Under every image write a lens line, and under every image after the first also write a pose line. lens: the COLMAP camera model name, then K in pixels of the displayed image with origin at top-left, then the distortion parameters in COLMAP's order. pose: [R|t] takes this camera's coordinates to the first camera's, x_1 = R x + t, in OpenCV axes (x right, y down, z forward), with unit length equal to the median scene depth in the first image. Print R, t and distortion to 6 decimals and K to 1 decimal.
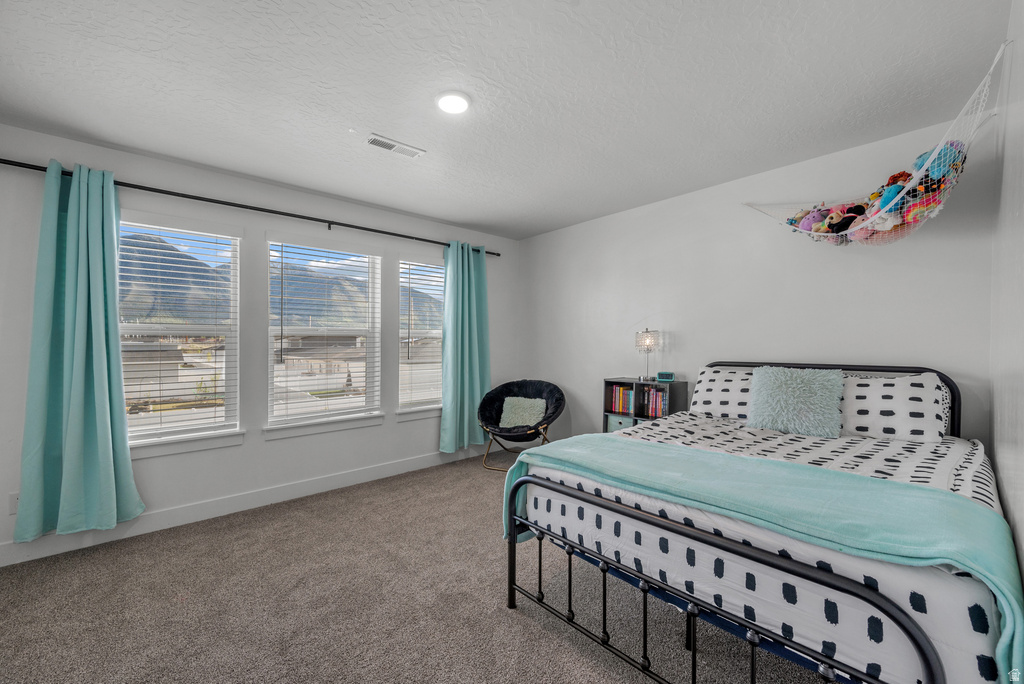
lens RADIAL K [[404.8, 0, 514.0], [0, 404.8, 343.8], [0, 0, 1]] dist [0.002135, 0.000081]
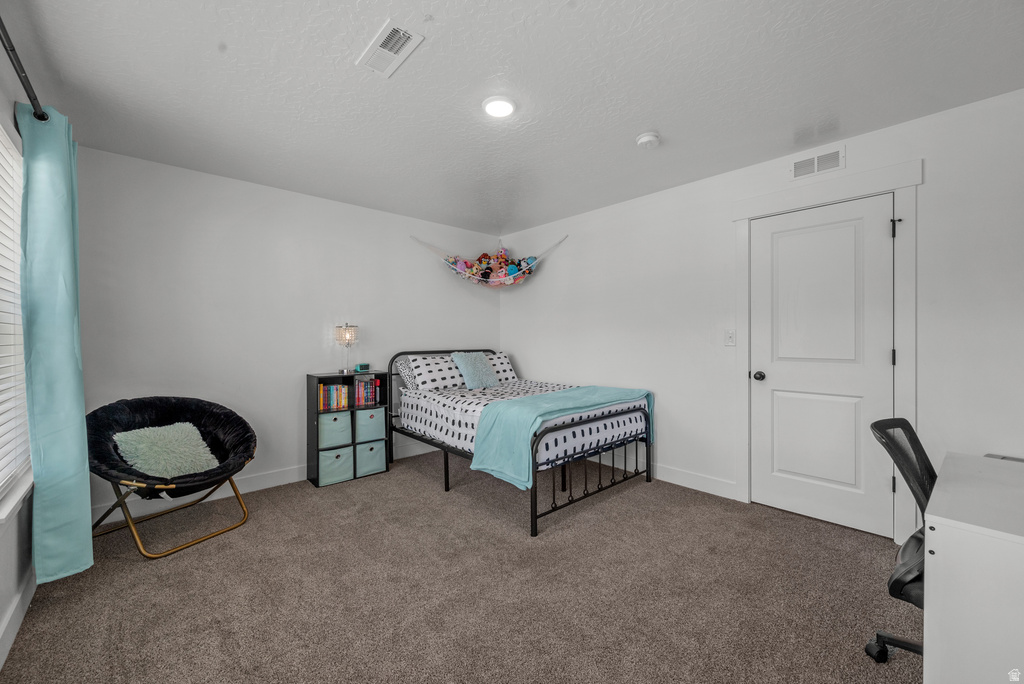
lens RADIAL K [[404.8, 0, 514.1], [0, 404.8, 339.5], [0, 0, 1]] dist [0.002135, 0.000081]
pose [[0.005021, 0.000430, 0.999987, -0.983268], [0.003372, 0.999994, -0.000447, 0.007848], [-0.999982, 0.003374, 0.005020, 0.784075]]
